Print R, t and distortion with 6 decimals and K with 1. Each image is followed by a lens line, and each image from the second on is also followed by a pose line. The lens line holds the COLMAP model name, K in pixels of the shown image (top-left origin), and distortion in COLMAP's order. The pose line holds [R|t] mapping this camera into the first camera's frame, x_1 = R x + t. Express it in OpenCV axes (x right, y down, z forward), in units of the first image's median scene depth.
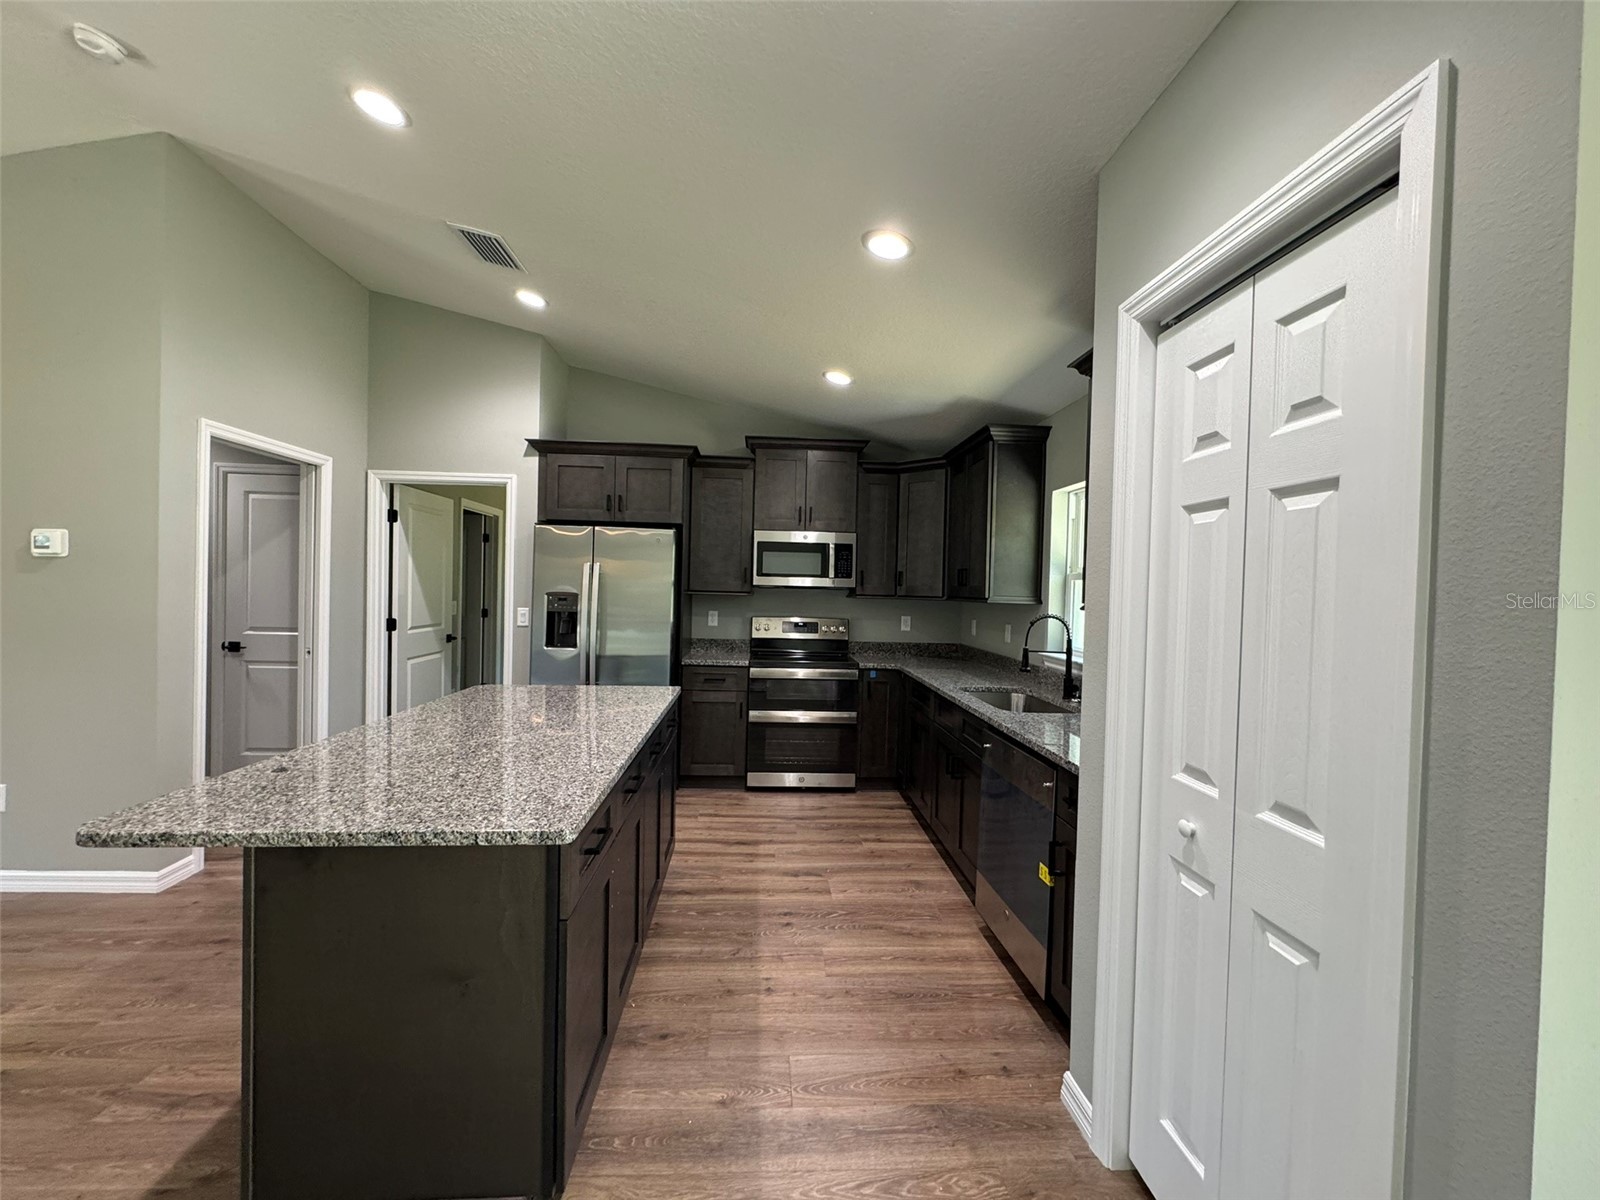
lens RADIAL K [[637.9, 0, 799.8], [0, 637.9, 599.9], [0, 0, 1]] dist [-0.001804, 0.000547]
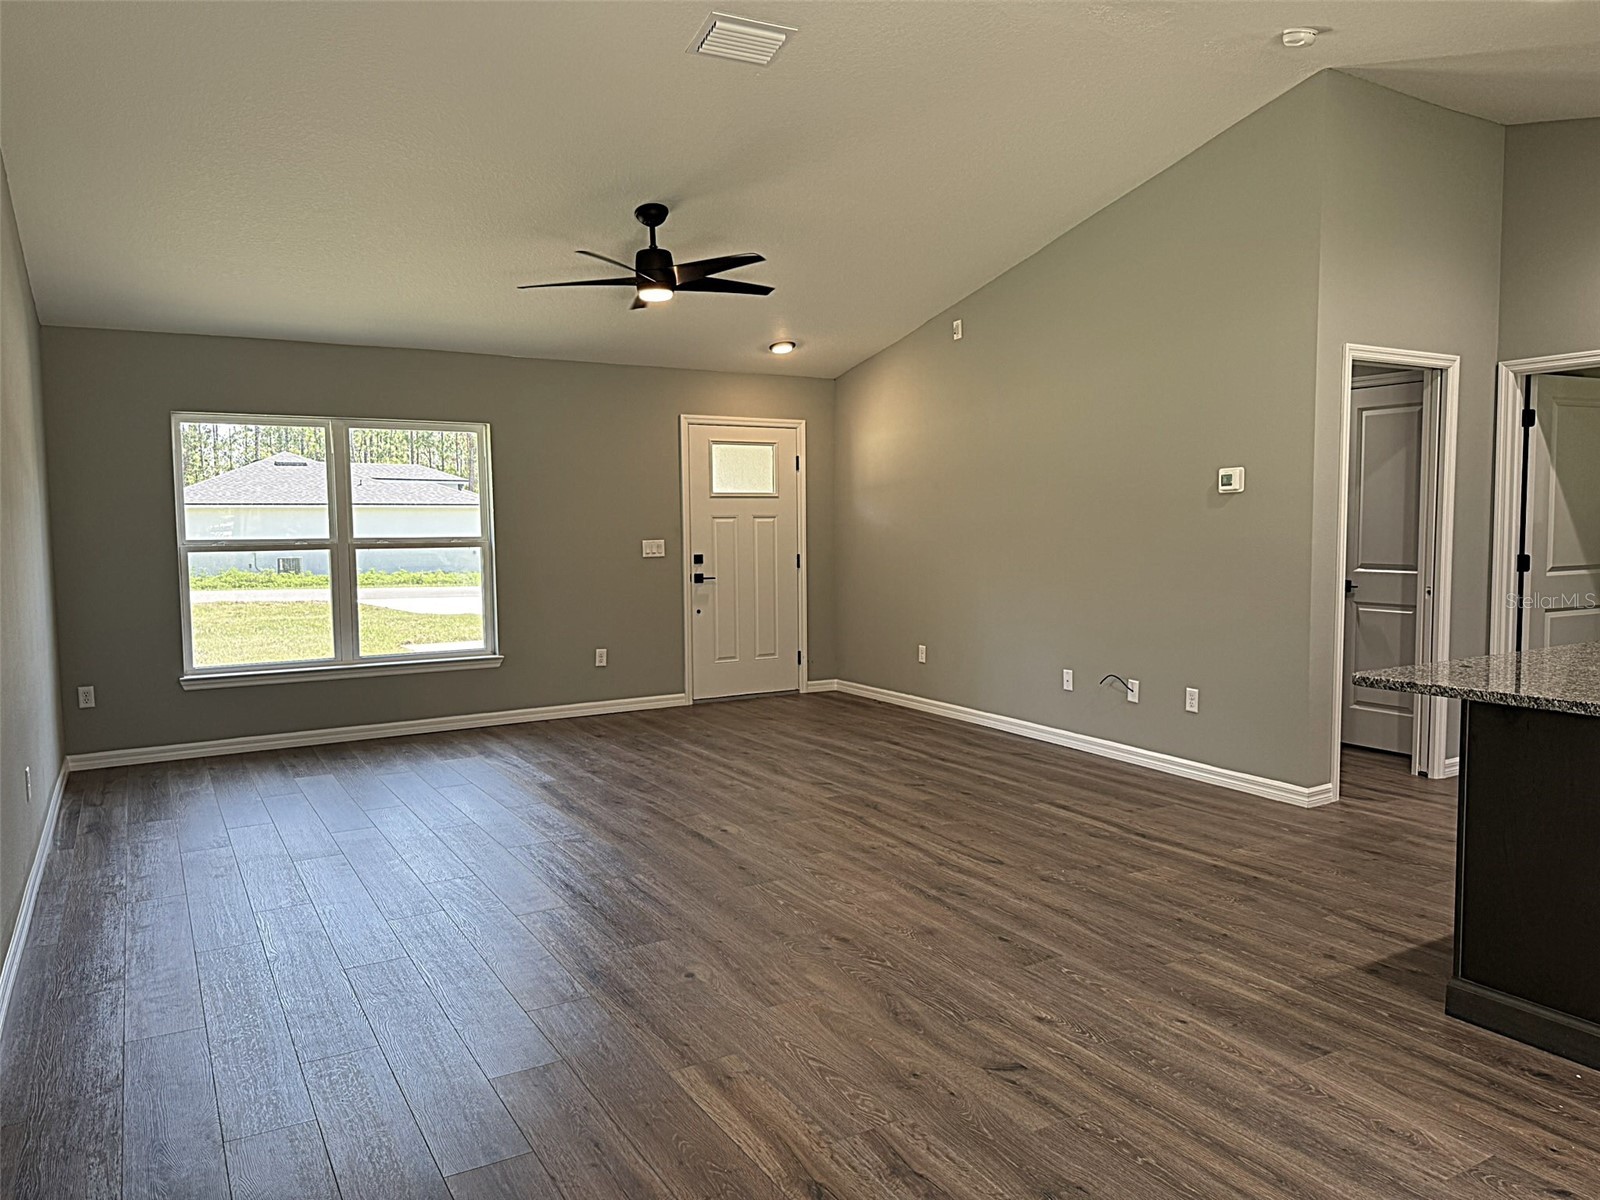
lens RADIAL K [[1128.7, 0, 806.3], [0, 1128.7, 600.8], [0, 0, 1]] dist [0.050974, -0.068115]
pose [[0.455643, 0.035974, -0.889435, 0.199659], [0.005127, 0.999060, 0.043034, 0.023845], [0.890148, -0.024169, 0.455031, -0.426341]]
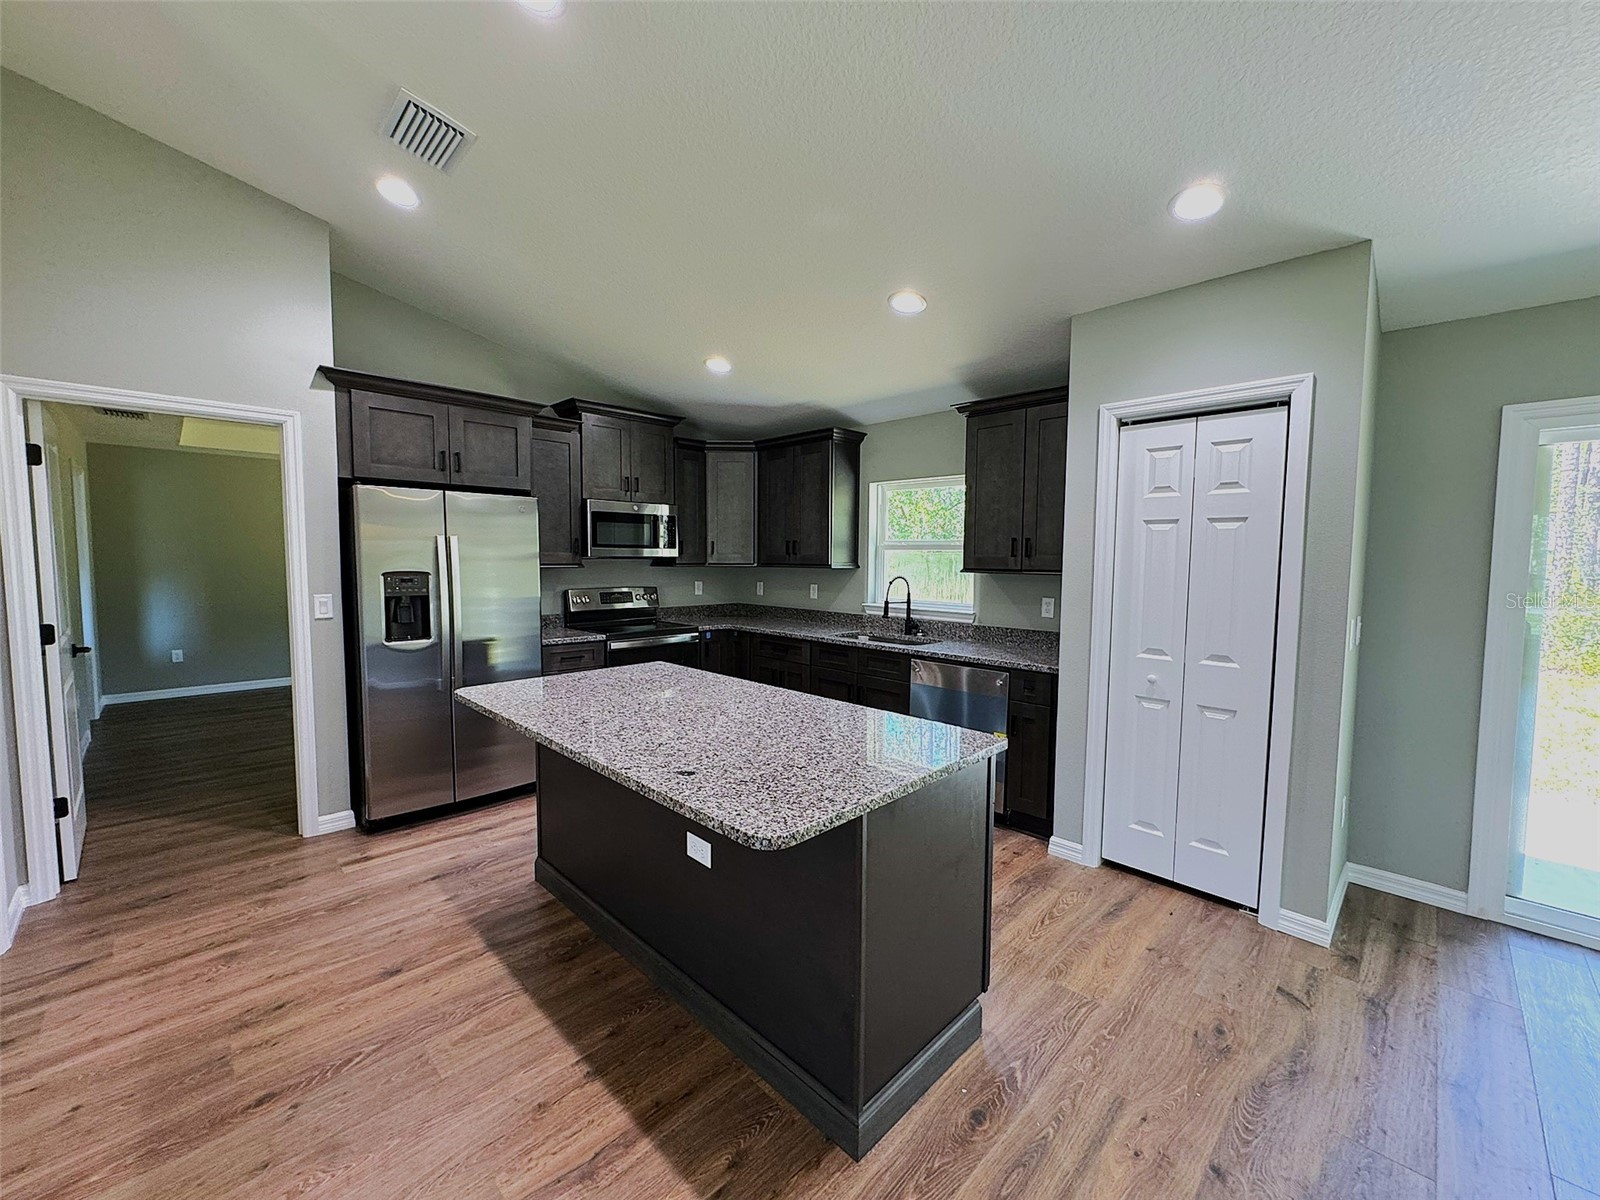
lens RADIAL K [[637.9, 0, 798.8], [0, 637.9, 600.3], [0, 0, 1]] dist [-0.001804, 0.000547]
pose [[0.750772, -0.065425, 0.657314, -0.567422], [0.022775, 0.997055, 0.073228, -0.025376], [-0.660169, -0.040007, 0.750051, 0.078603]]
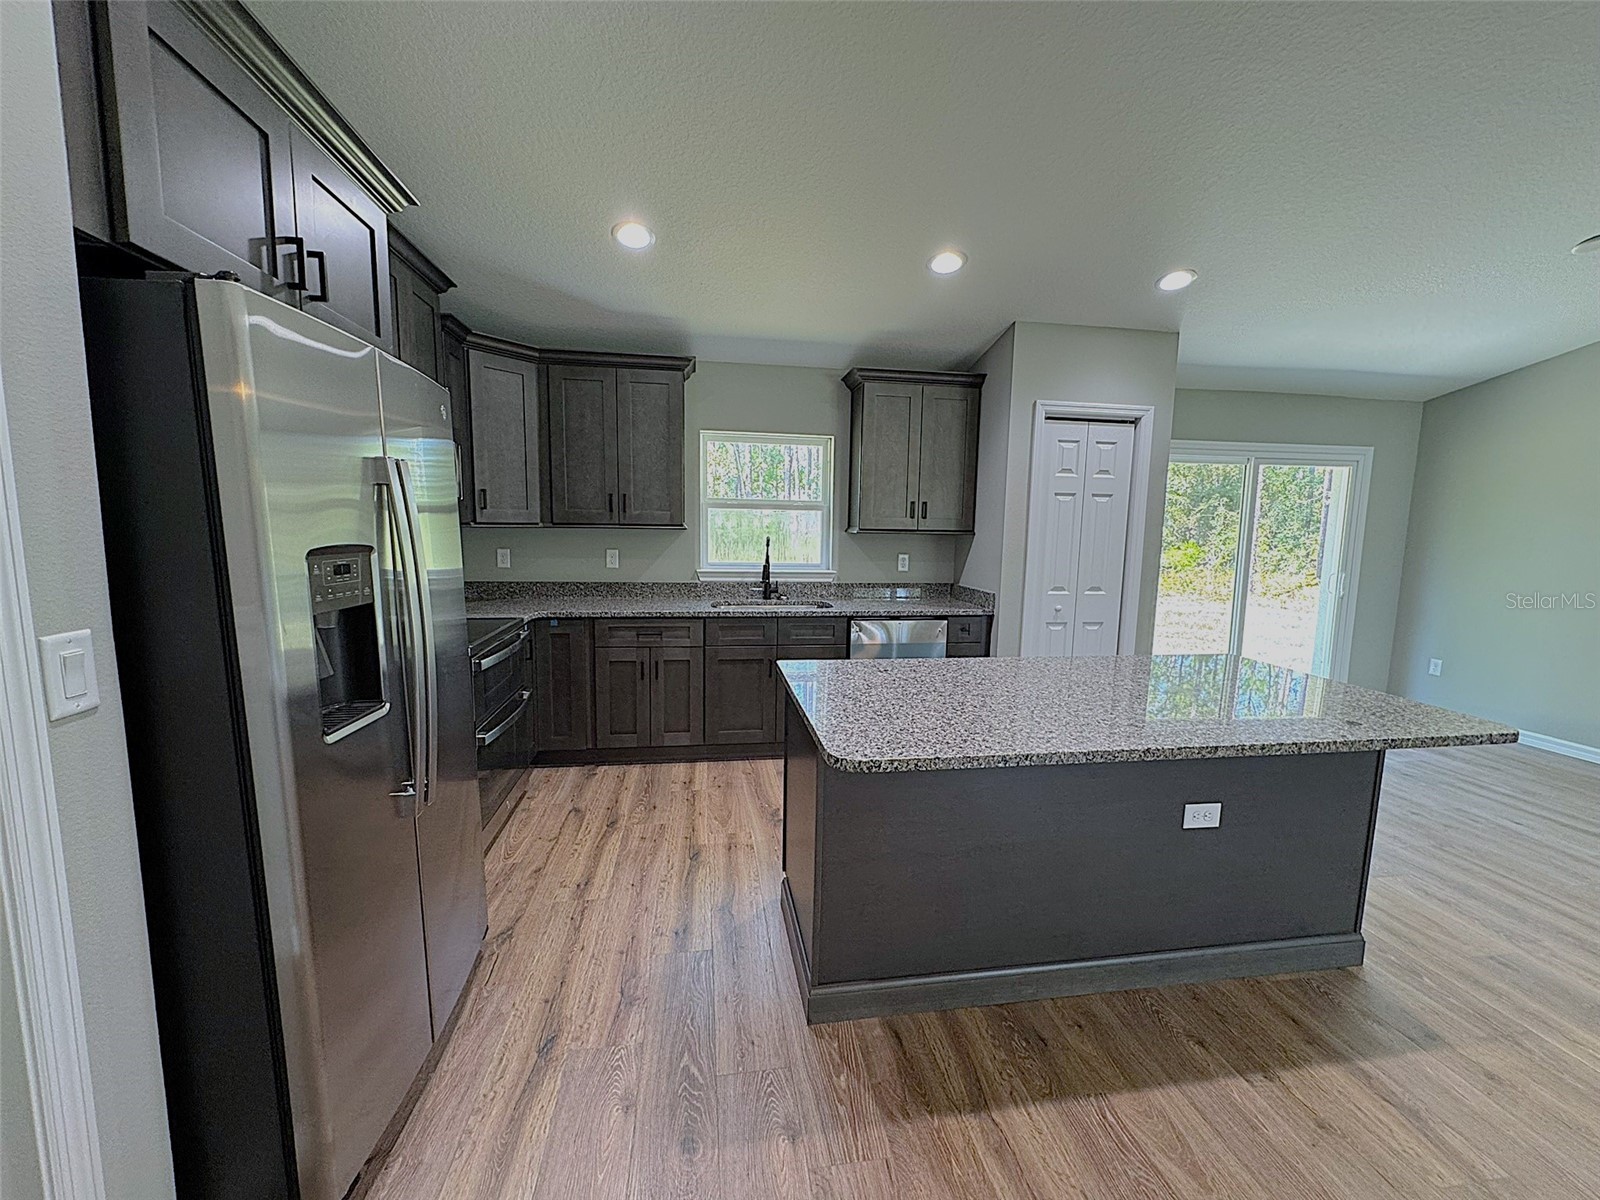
lens RADIAL K [[637.9, 0, 799.9], [0, 637.9, 600.6], [0, 0, 1]] dist [-0.001804, 0.000547]
pose [[-0.092967, -0.148337, 0.984557, -0.748423], [-0.003036, 0.988877, 0.148701, -0.035062], [-0.995665, 0.010835, -0.092383, 0.864862]]
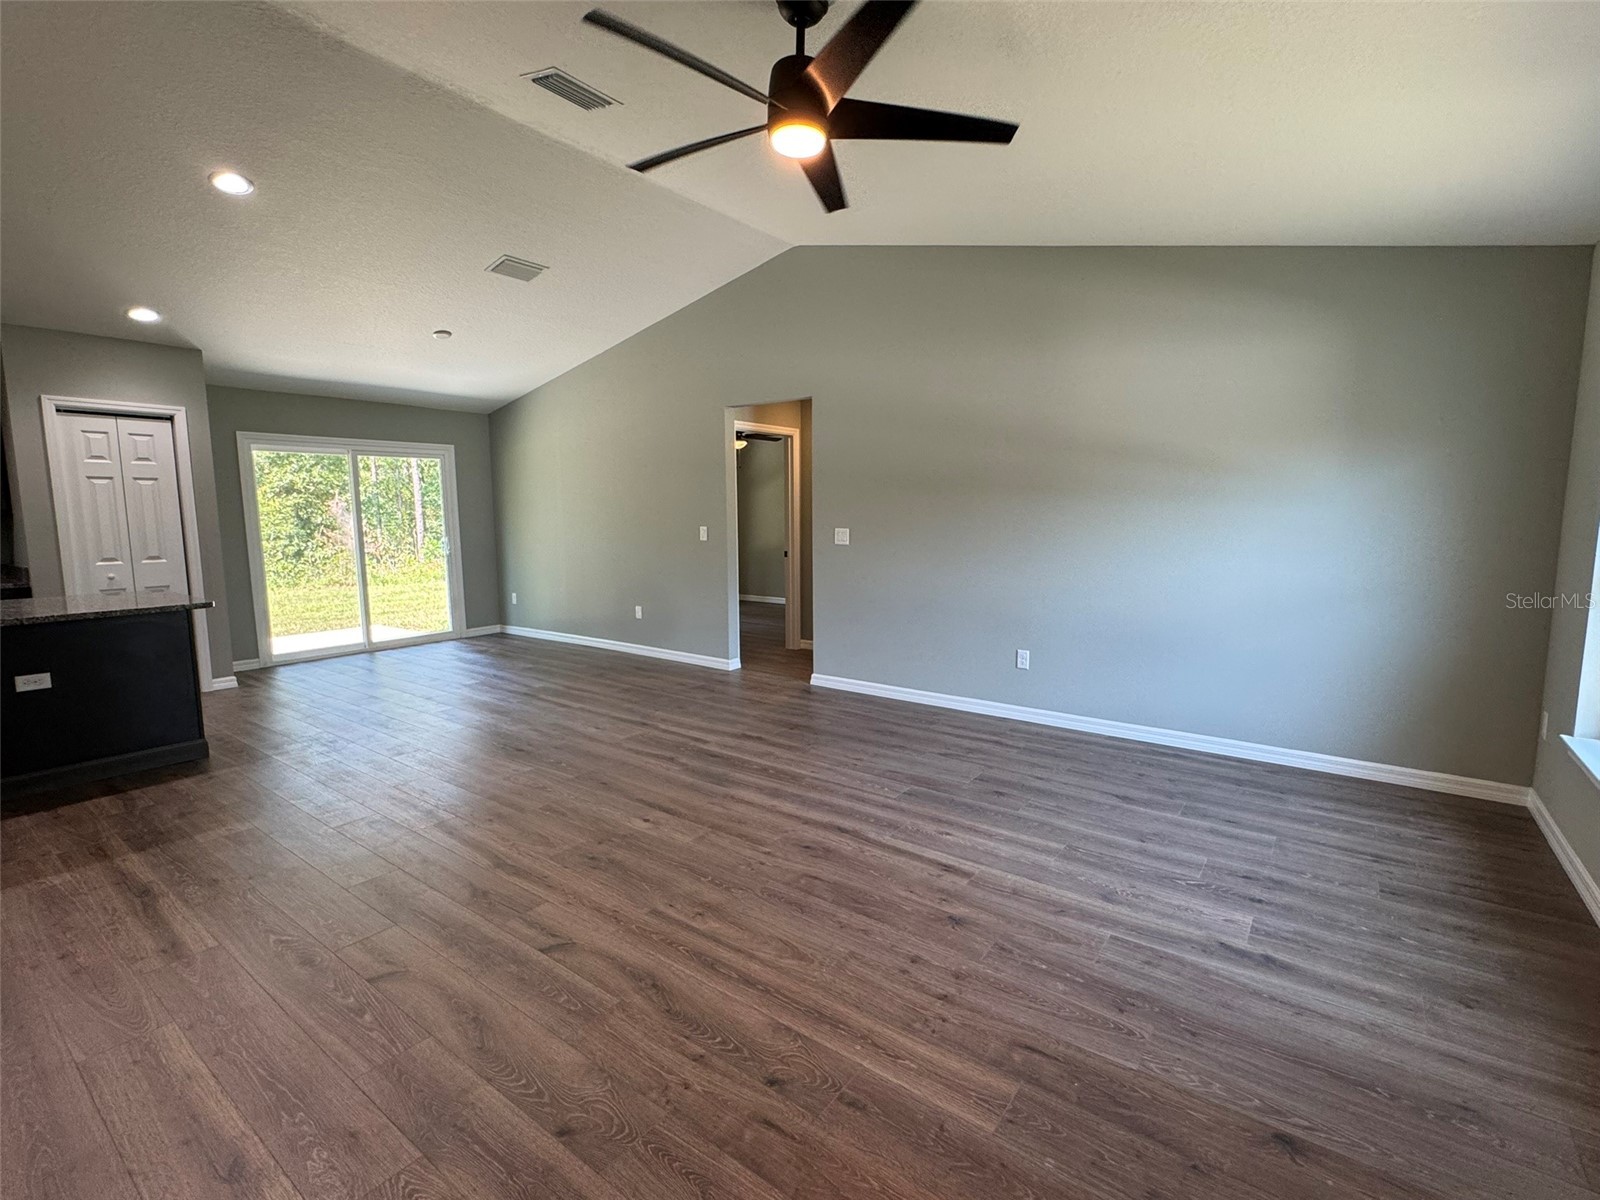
lens RADIAL K [[740.7, 0, 798.2], [0, 740.7, 597.5], [0, 0, 1]] dist [-0.003398, 0.002076]
pose [[-0.760670, -0.097502, 0.641775, -1.630791], [-0.002603, 0.989105, 0.147186, -0.038394], [-0.649134, 0.110289, -0.752636, 0.567315]]
